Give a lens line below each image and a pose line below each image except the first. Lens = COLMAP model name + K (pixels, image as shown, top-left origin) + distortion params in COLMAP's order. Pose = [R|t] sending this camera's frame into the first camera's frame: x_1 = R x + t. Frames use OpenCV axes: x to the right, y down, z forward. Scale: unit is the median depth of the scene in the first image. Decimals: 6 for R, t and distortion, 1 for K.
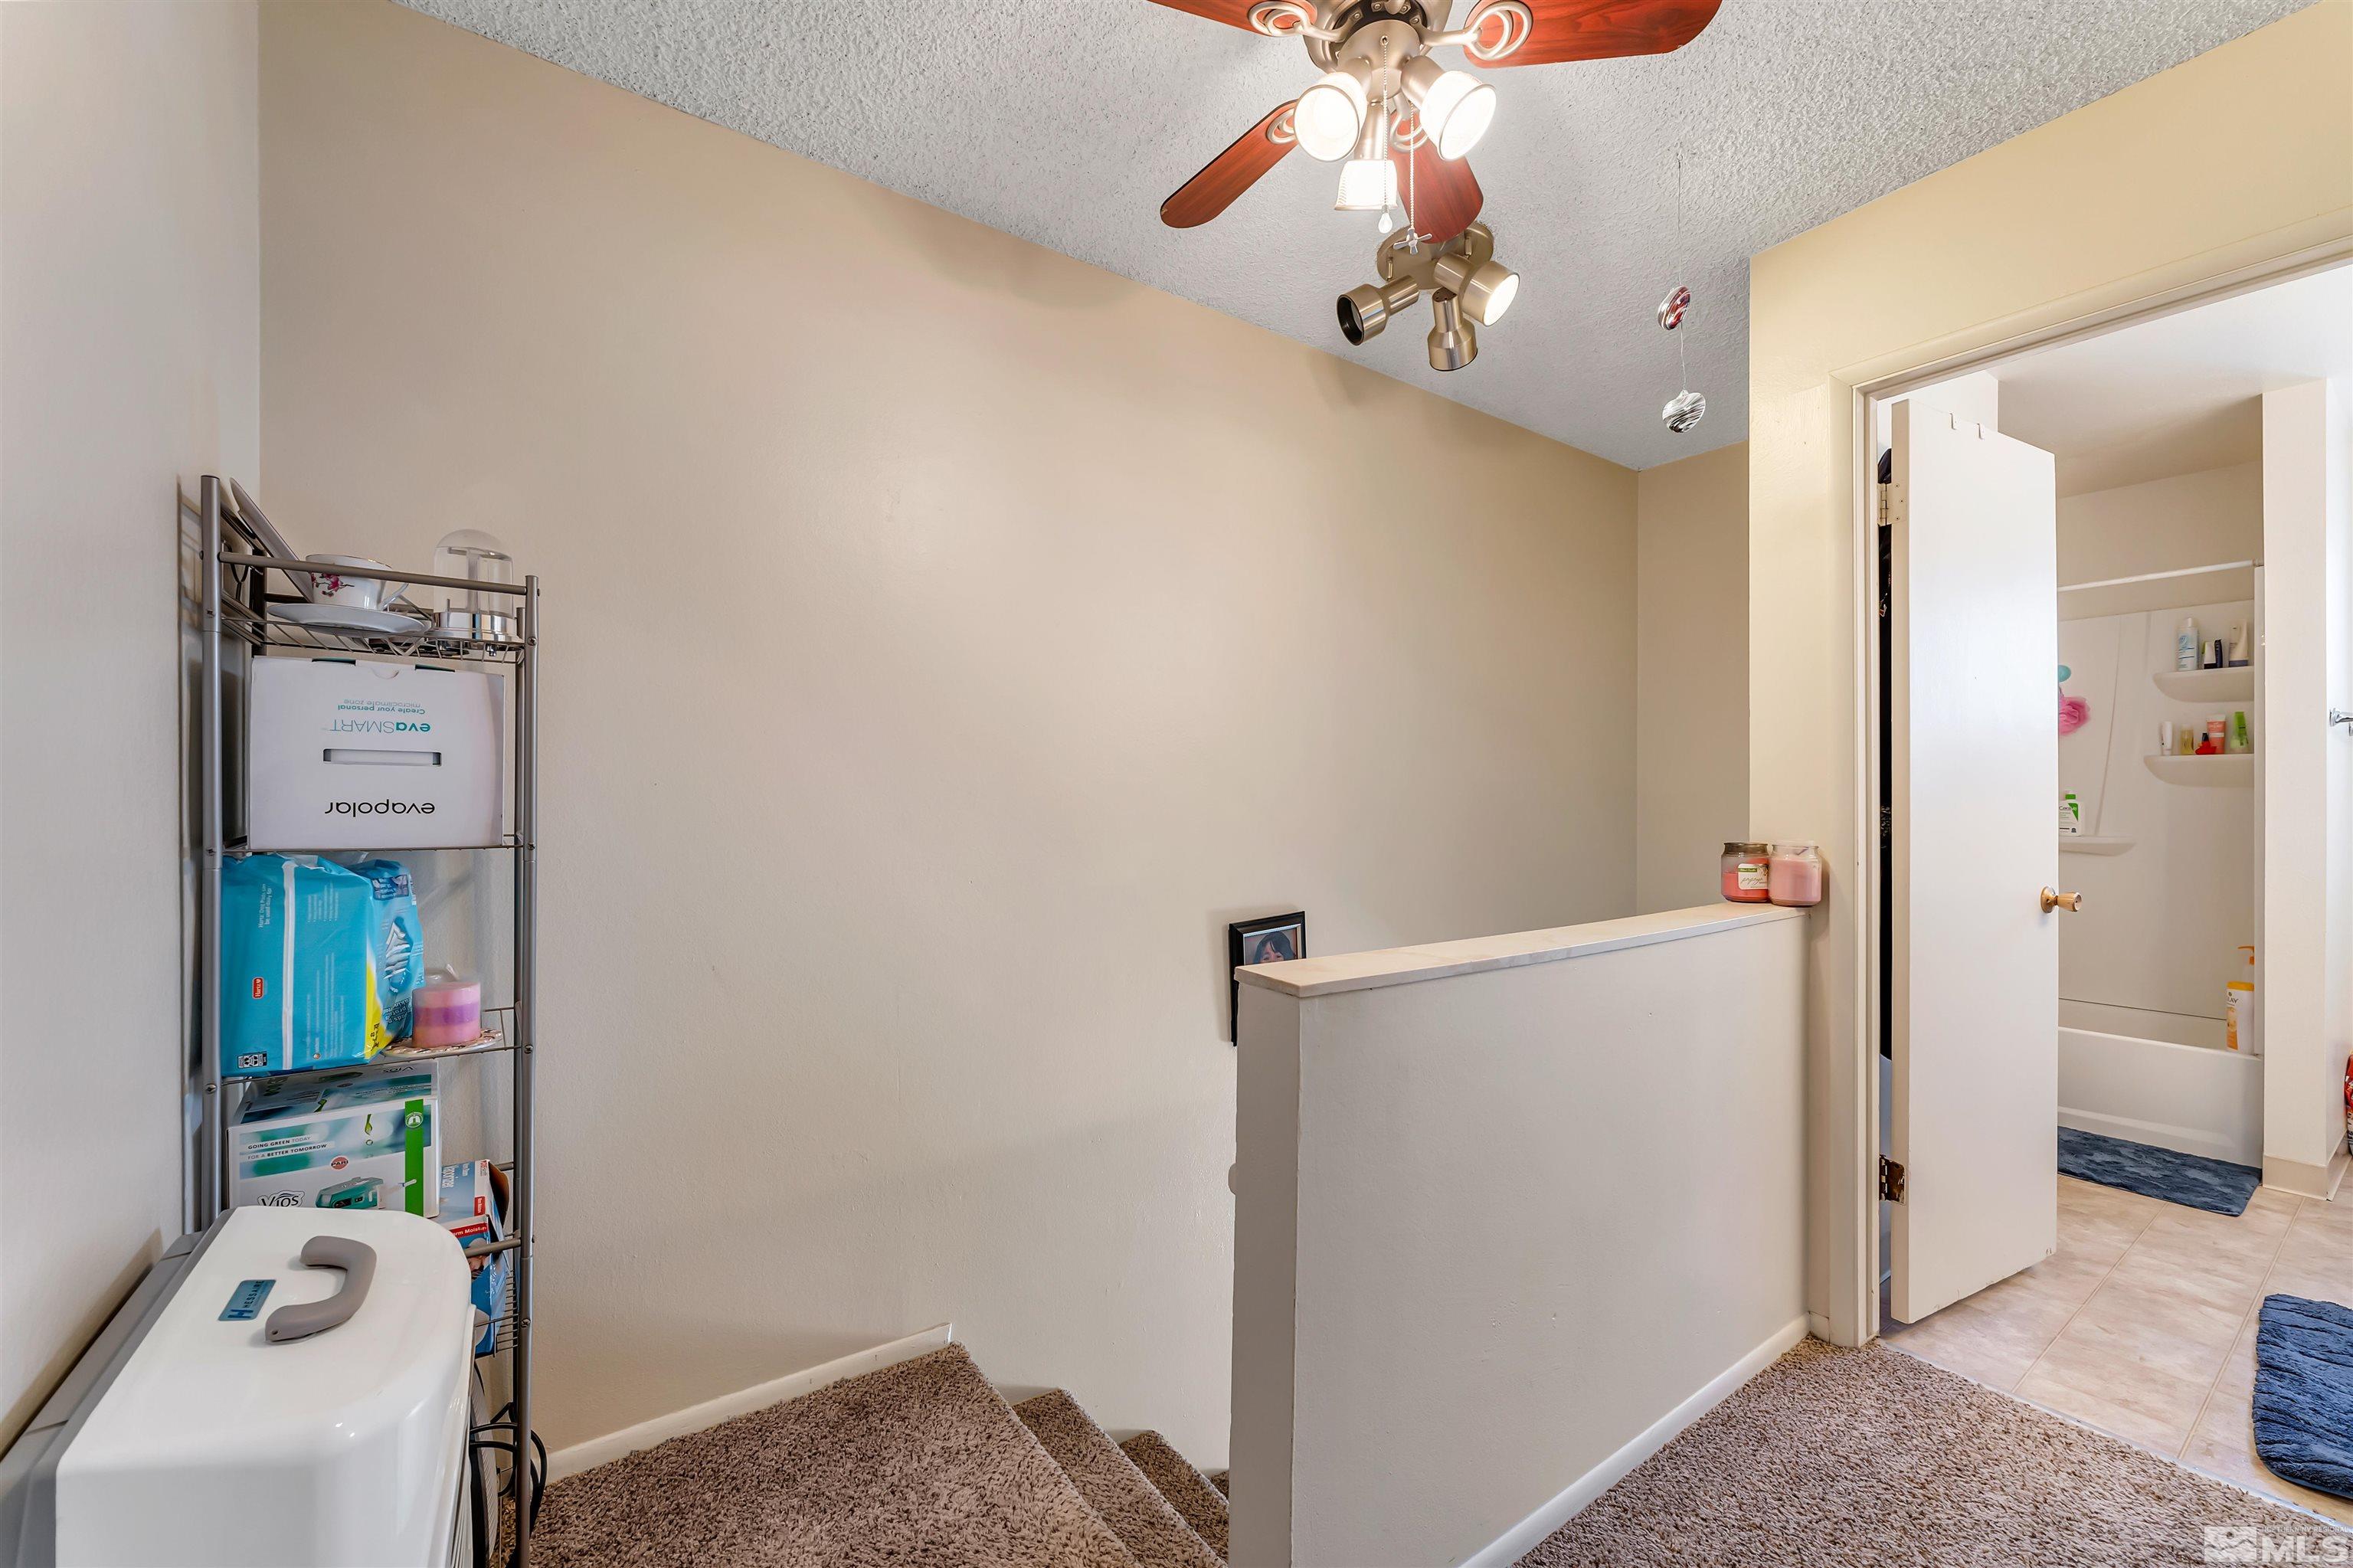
lens RADIAL K [[940.4, 0, 1169.8], [0, 940.4, 799.9], [0, 0, 1]] dist [-0.000024, 0.000206]
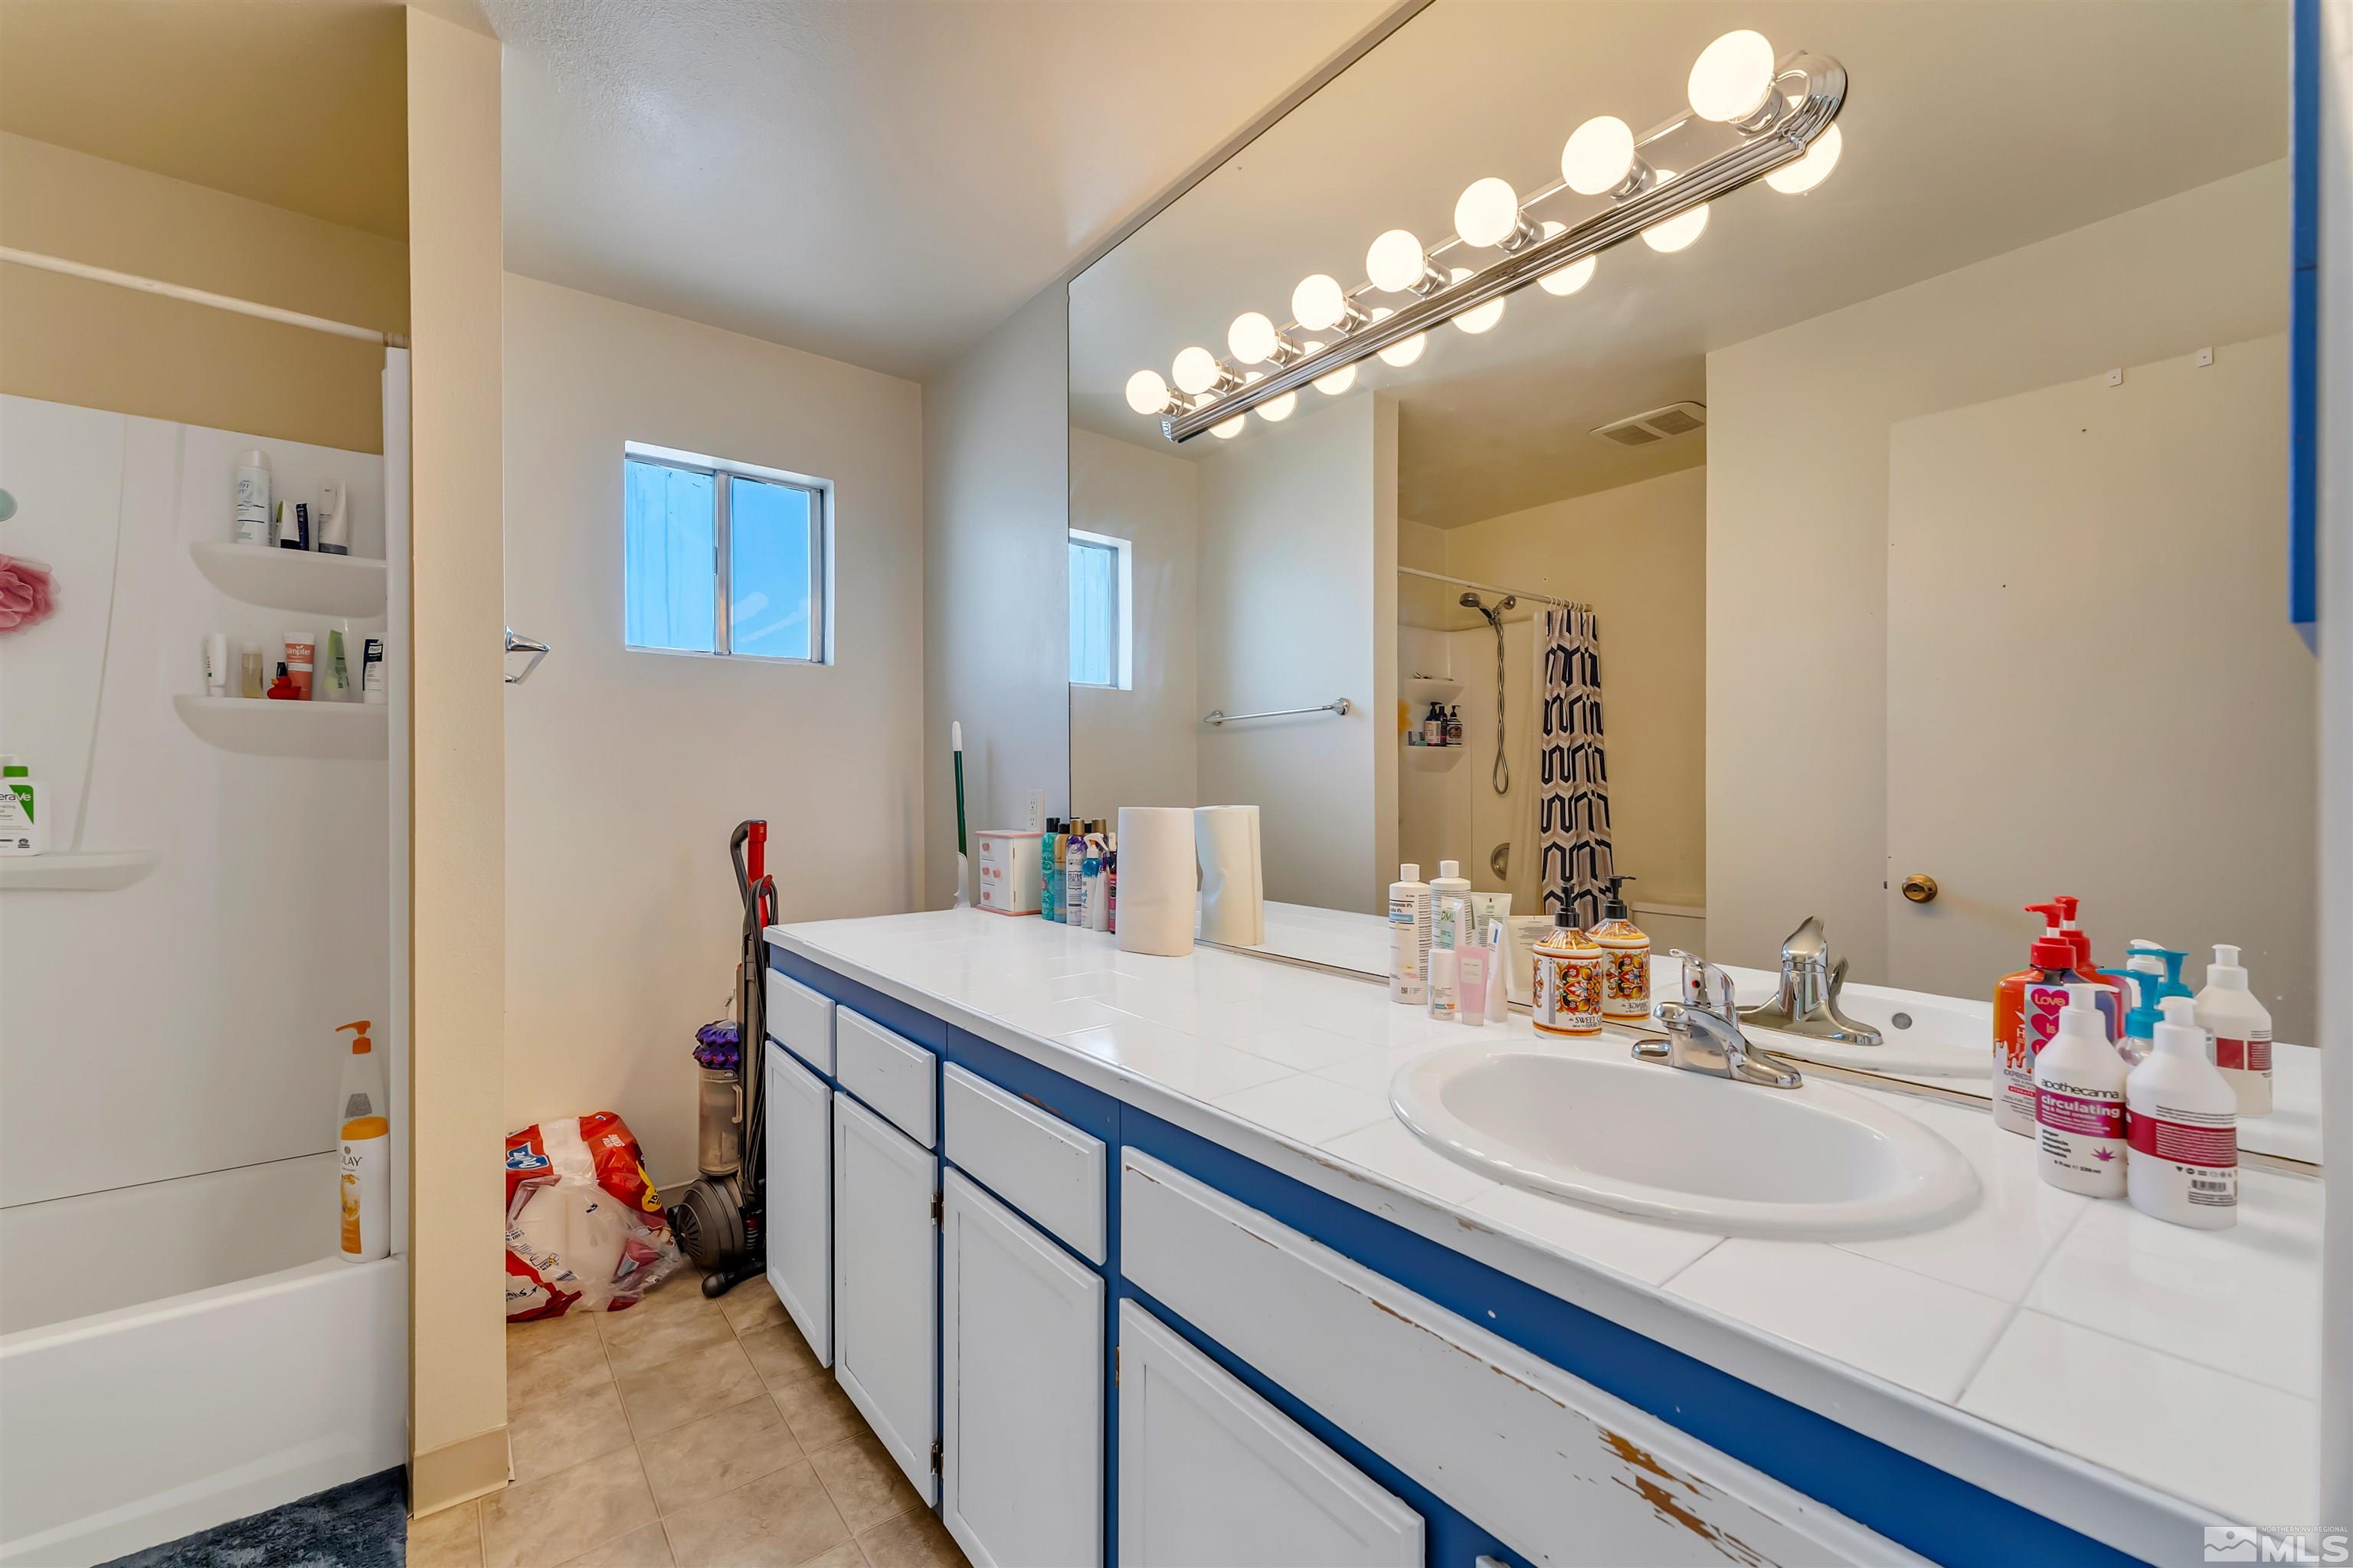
lens RADIAL K [[940.4, 0, 1166.7], [0, 940.4, 782.4], [0, 0, 1]] dist [-0.000024, 0.000206]
pose [[-0.057119, -0.010096, 0.998316, 0.504213], [-0.005125, 0.999939, 0.009820, -0.006391], [-0.998354, -0.004555, -0.057167, 0.500678]]
